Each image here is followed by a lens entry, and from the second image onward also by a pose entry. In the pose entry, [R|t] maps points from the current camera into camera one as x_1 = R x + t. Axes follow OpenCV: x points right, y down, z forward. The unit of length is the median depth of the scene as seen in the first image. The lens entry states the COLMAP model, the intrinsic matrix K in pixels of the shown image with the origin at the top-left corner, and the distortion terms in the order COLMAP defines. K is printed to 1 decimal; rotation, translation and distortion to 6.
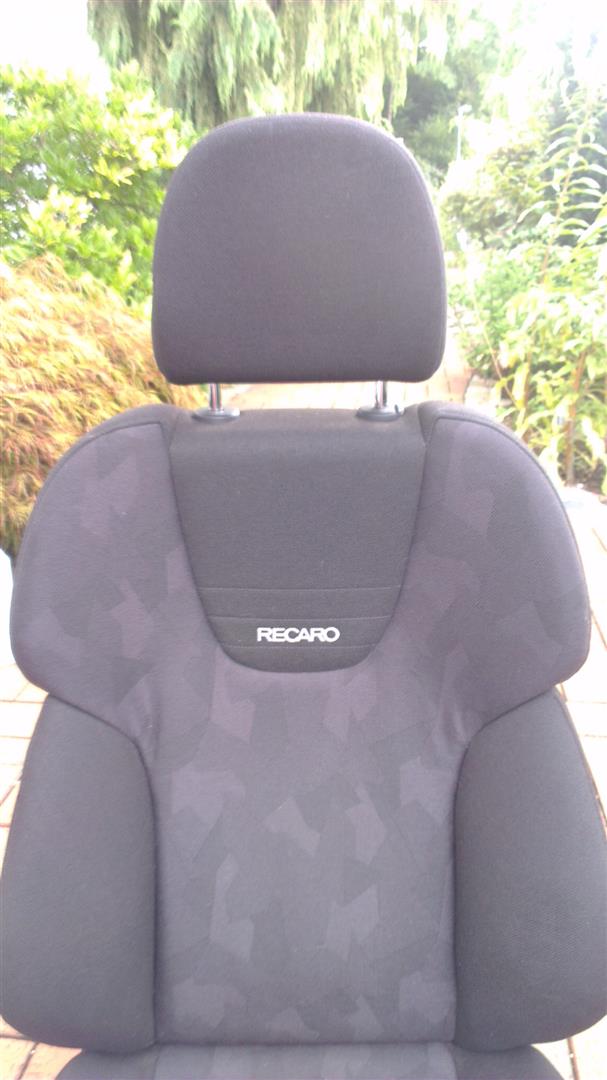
lens RADIAL K [[867.4, 0, 295.3], [0, 867.4, 527.1], [0, 0, 1]] dist [0.138812, -0.239360]
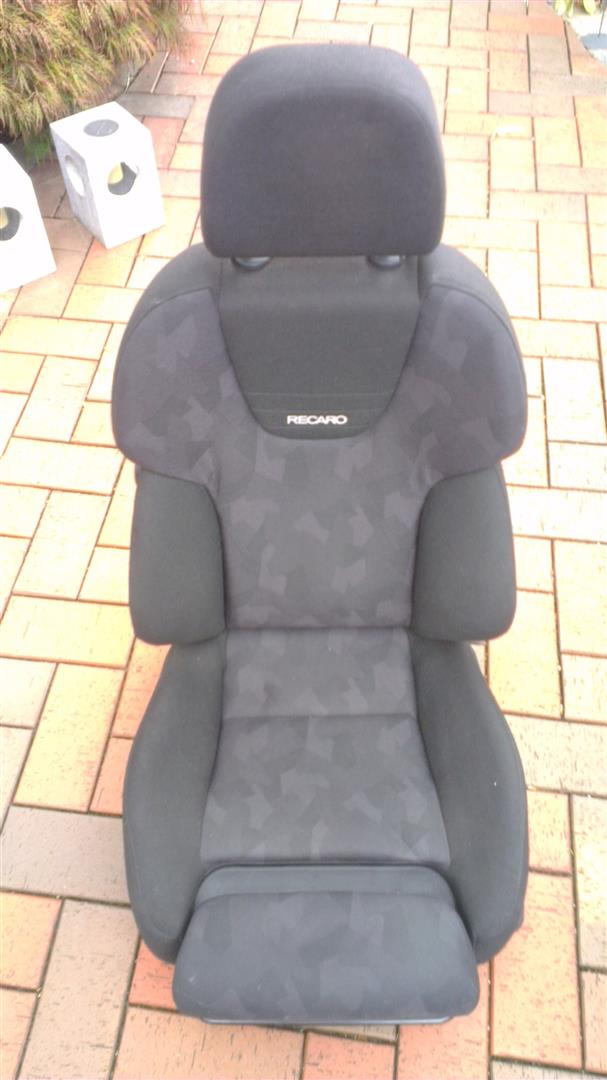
lens RADIAL K [[867.4, 0, 295.3], [0, 867.4, 527.1], [0, 0, 1]] dist [0.138812, -0.239360]
pose [[0.999994, -0.003569, 0.000291, -0.012229], [0.002743, 0.815792, 0.578339, -0.203173], [-0.002302, -0.578334, 0.815797, -0.082466]]
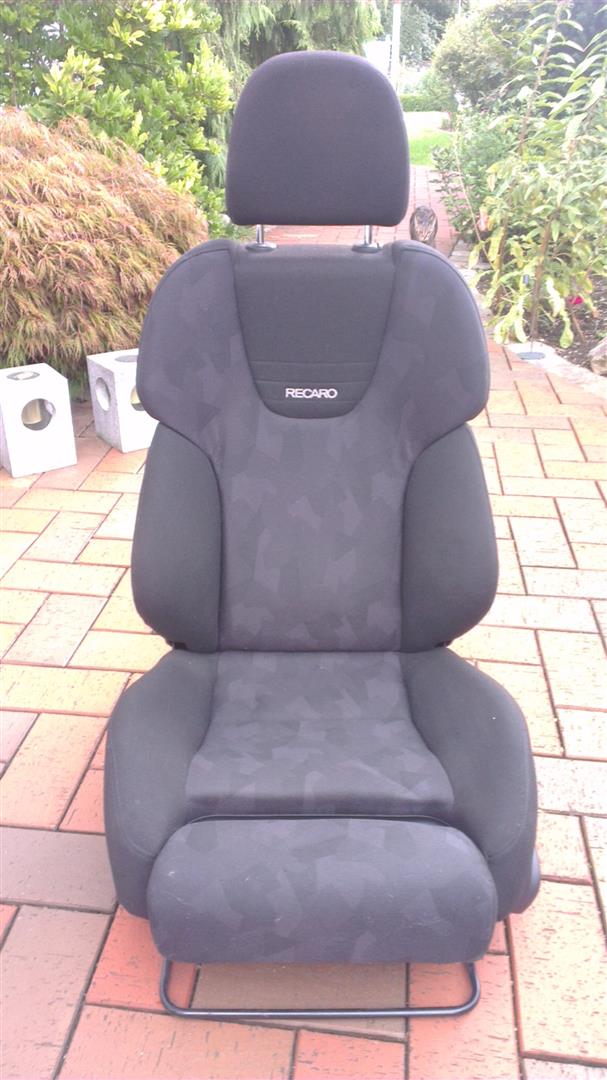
lens RADIAL K [[867.4, 0, 295.3], [0, 867.4, 527.1], [0, 0, 1]] dist [0.138812, -0.239360]
pose [[0.999705, 0.014991, 0.019115, -0.020172], [-0.017549, 0.989776, 0.141547, 0.054051], [-0.016798, -0.141841, 0.989747, -0.232862]]
